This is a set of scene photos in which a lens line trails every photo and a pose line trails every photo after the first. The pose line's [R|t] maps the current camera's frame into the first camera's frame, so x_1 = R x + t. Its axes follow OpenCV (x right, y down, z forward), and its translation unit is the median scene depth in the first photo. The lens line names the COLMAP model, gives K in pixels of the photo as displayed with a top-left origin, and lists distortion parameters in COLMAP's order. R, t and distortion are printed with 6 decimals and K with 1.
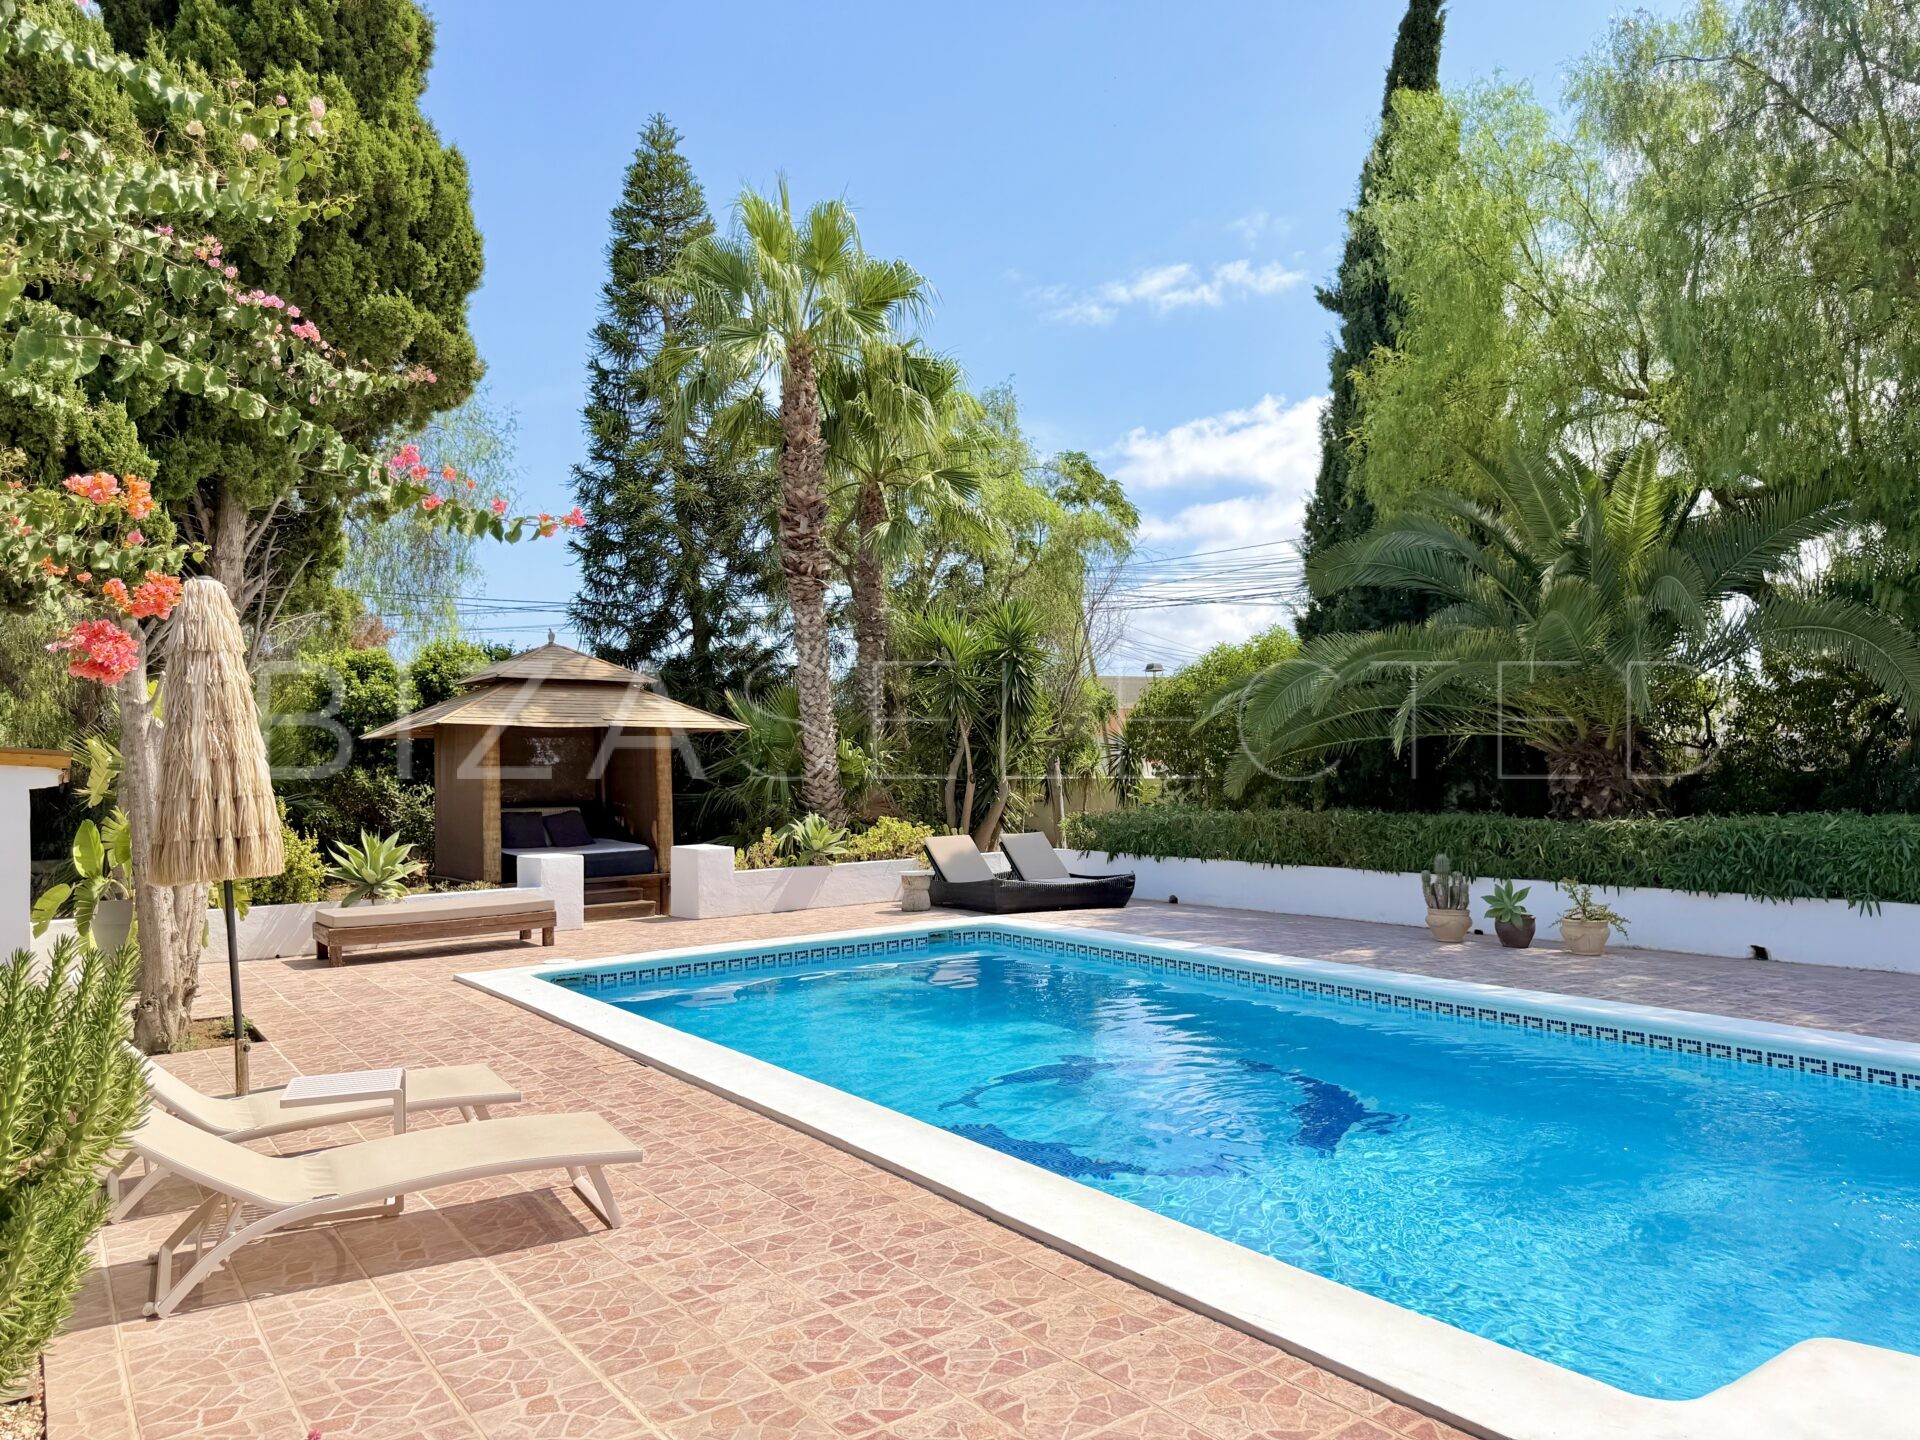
lens RADIAL K [[1361.2, 0, 983.7], [0, 1361.2, 738.1], [0, 0, 1]] dist [0.078251, -0.101546]
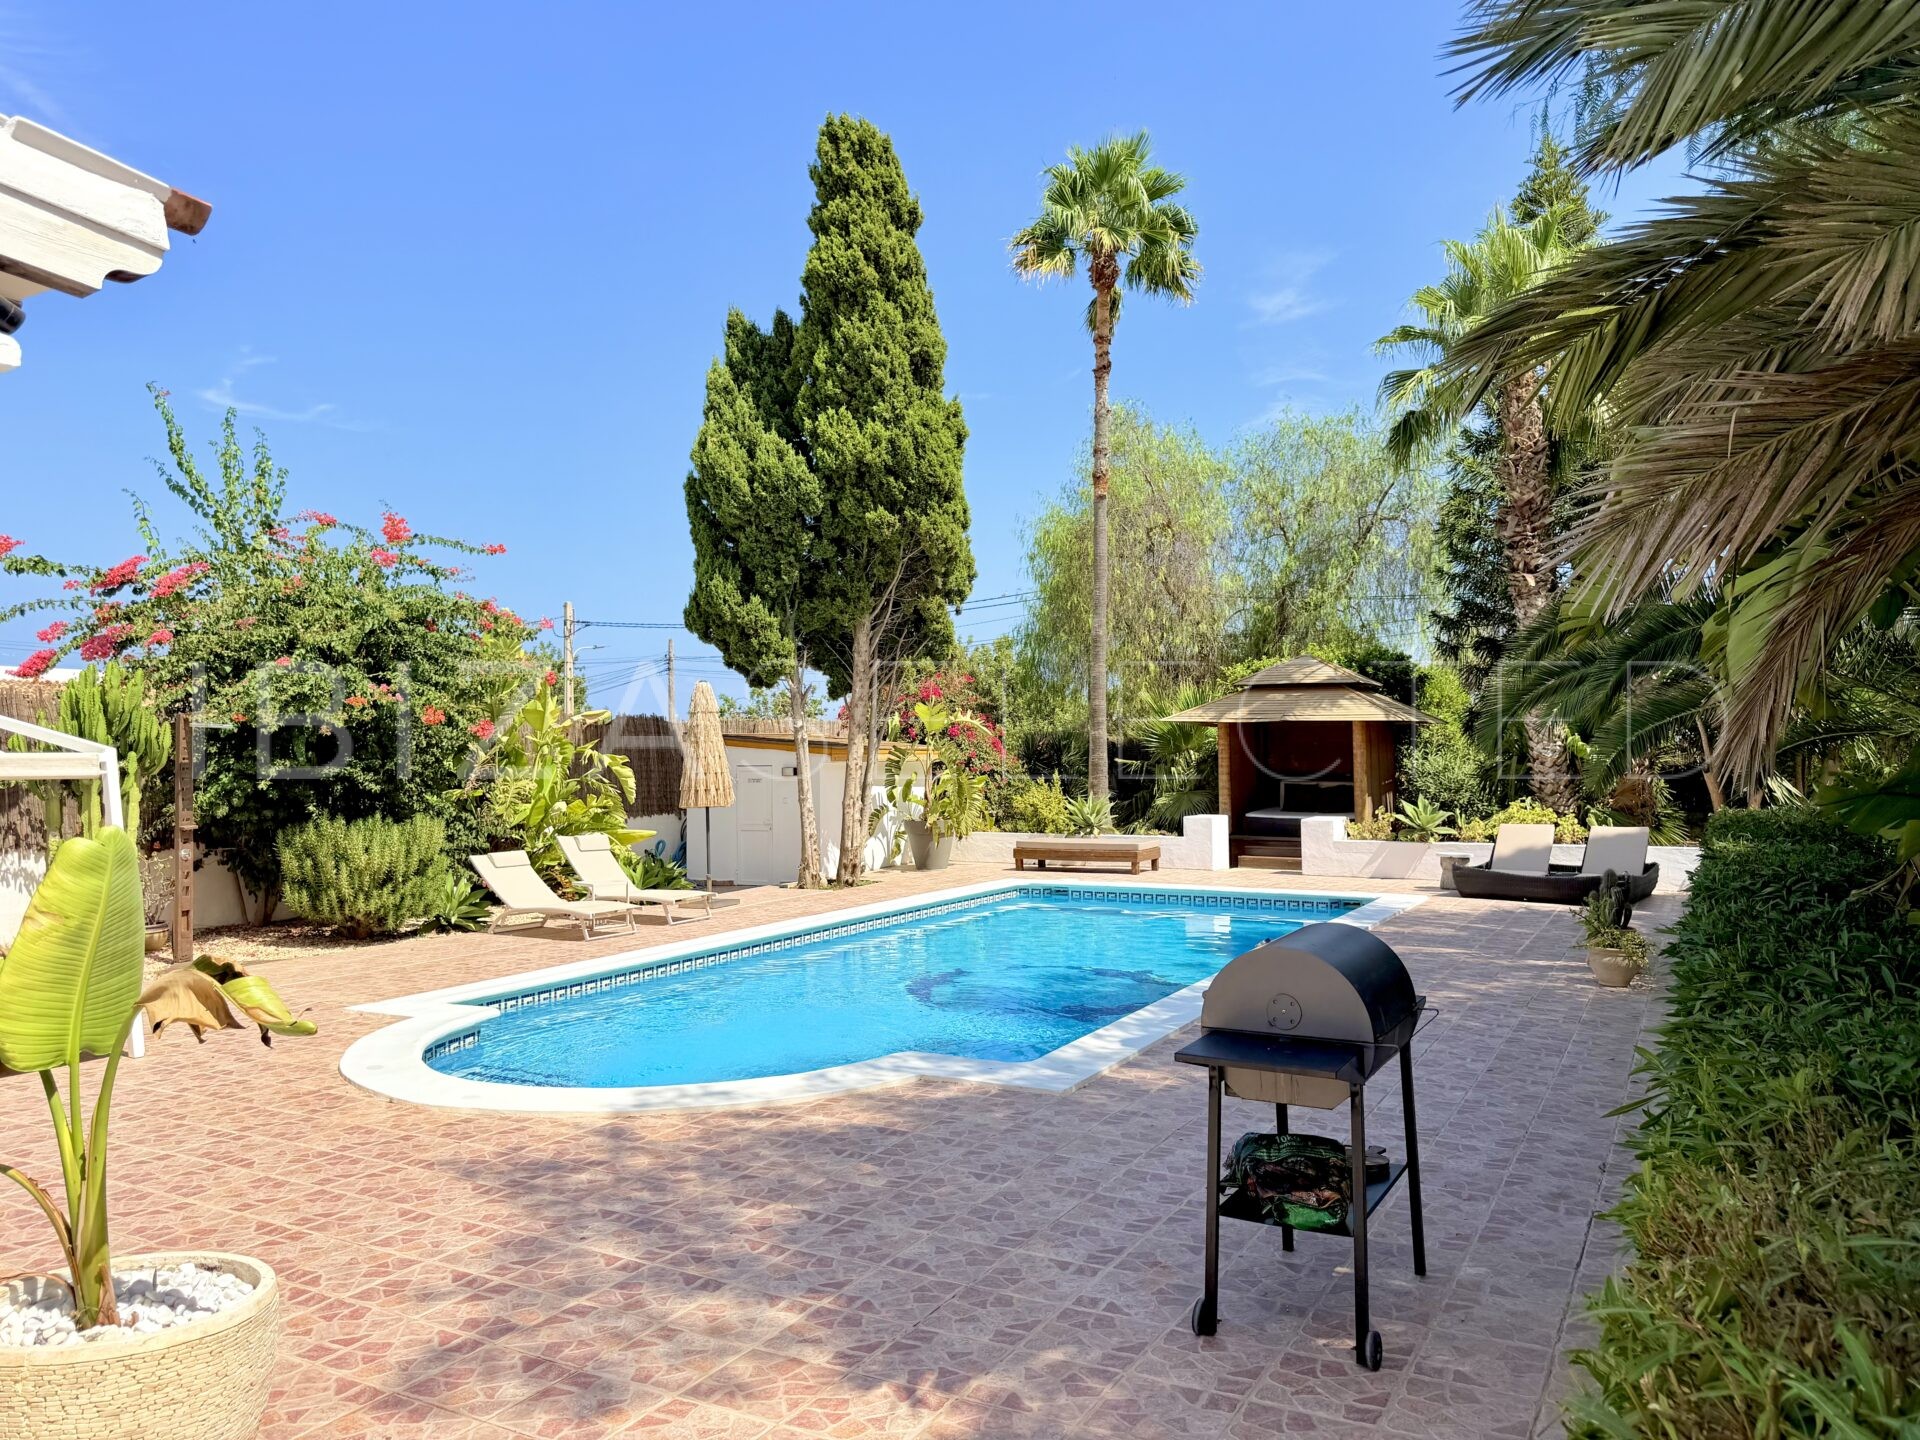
lens RADIAL K [[1361.2, 0, 972.0], [0, 1361.2, 746.8], [0, 0, 1]] dist [0.078251, -0.101546]
pose [[0.427785, 0.016360, -0.903733, 0.717487], [0.019701, 0.999430, 0.027418, -0.023505], [0.903666, -0.029534, 0.427218, 0.164949]]
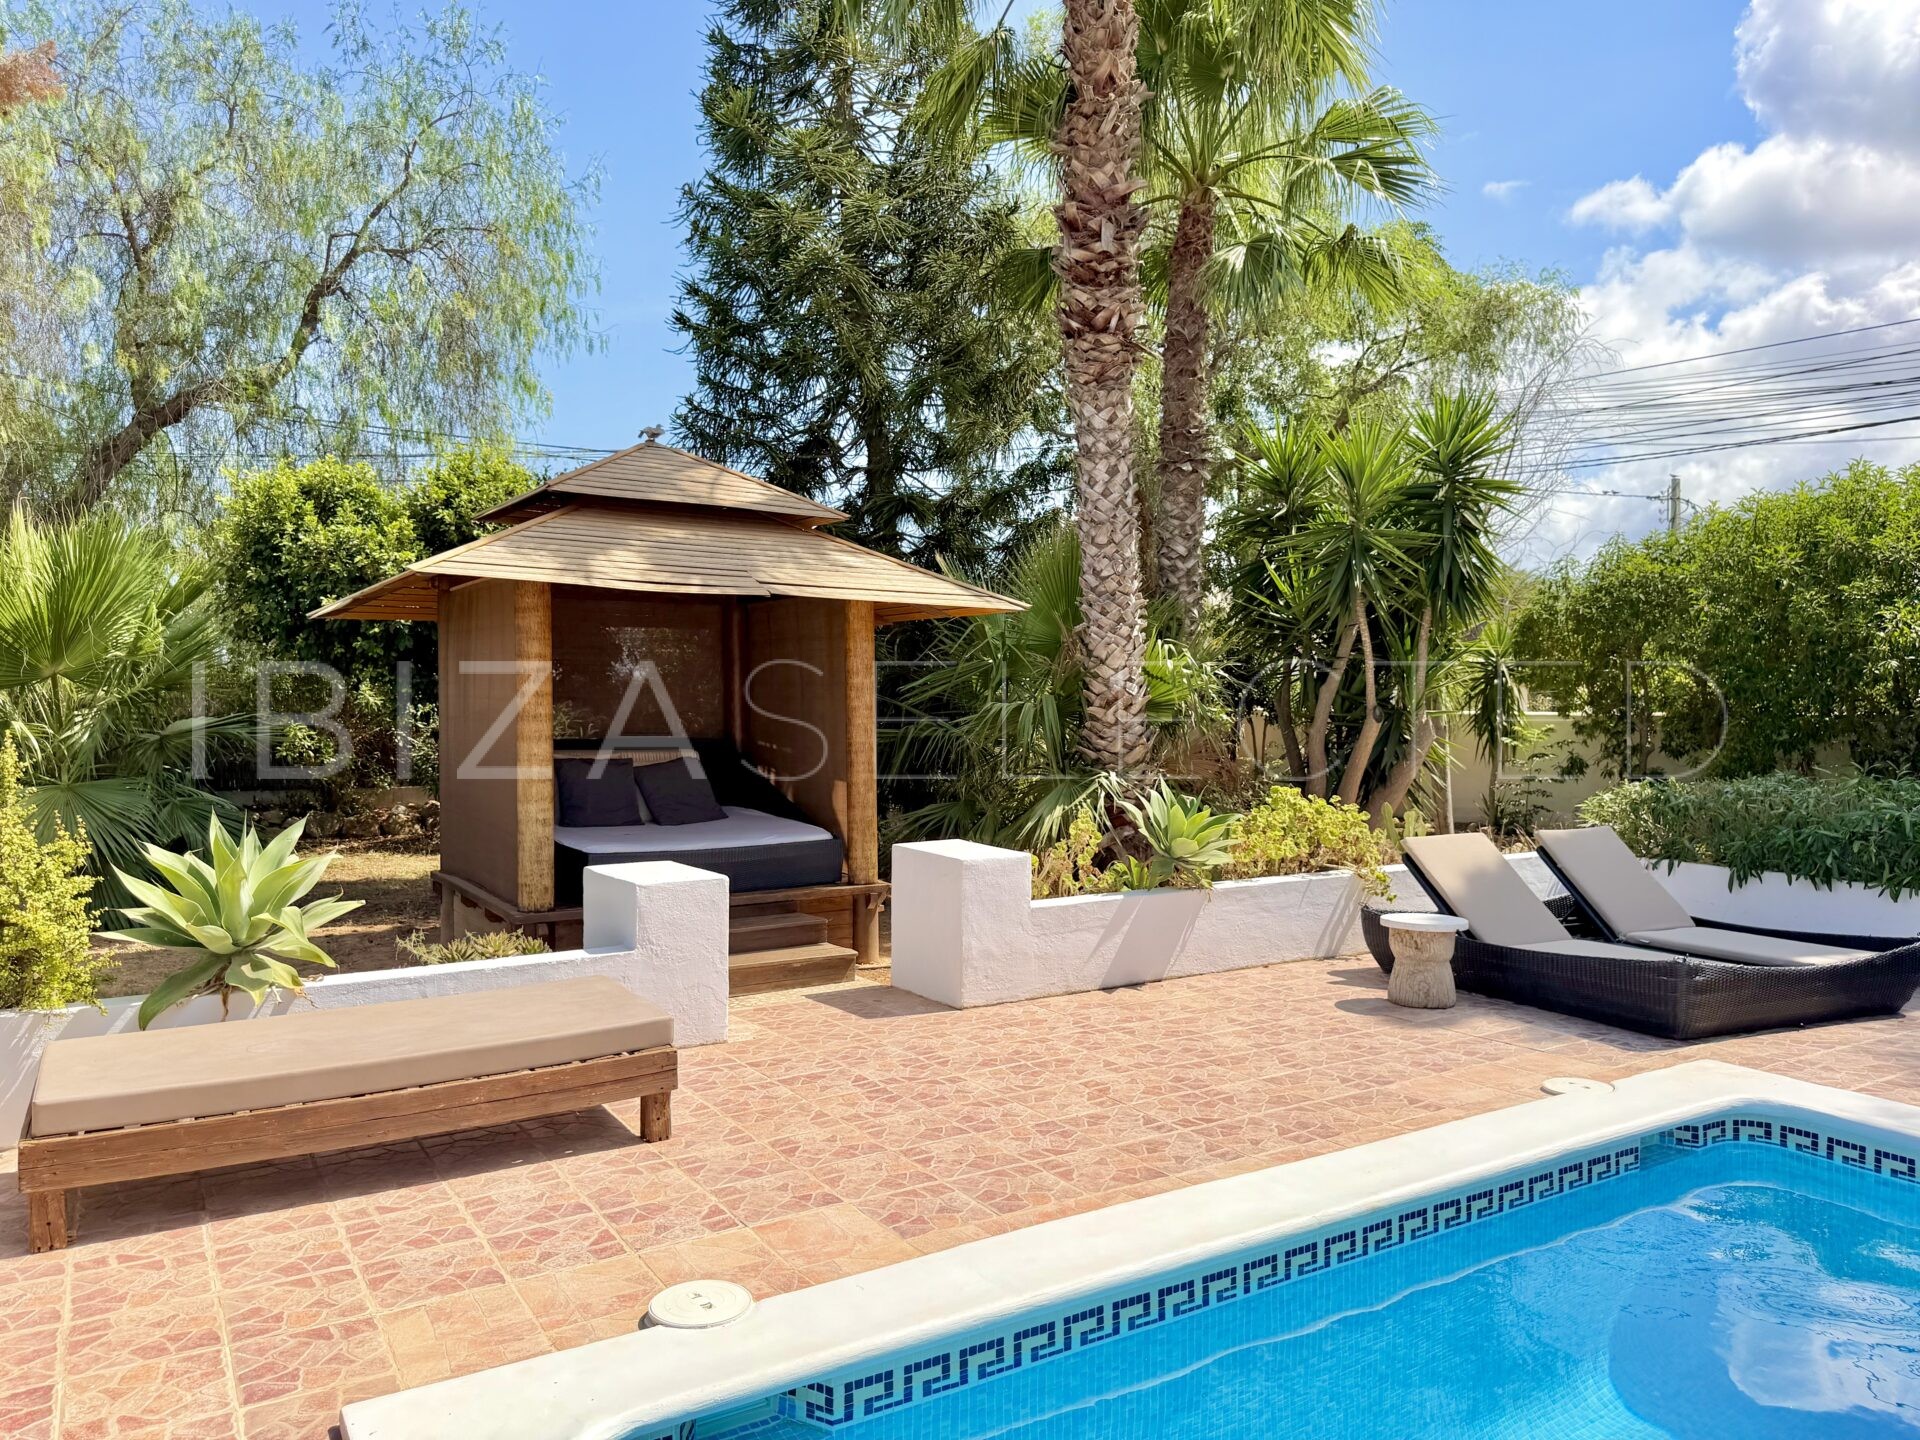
lens RADIAL K [[1361.2, 0, 941.9], [0, 1361.2, 723.8], [0, 0, 1]] dist [0.078251, -0.101546]
pose [[0.996497, 0.021990, -0.080684, -0.160730], [-0.018457, 0.998849, 0.044271, 0.013727], [0.081565, -0.042627, 0.995756, 0.484348]]
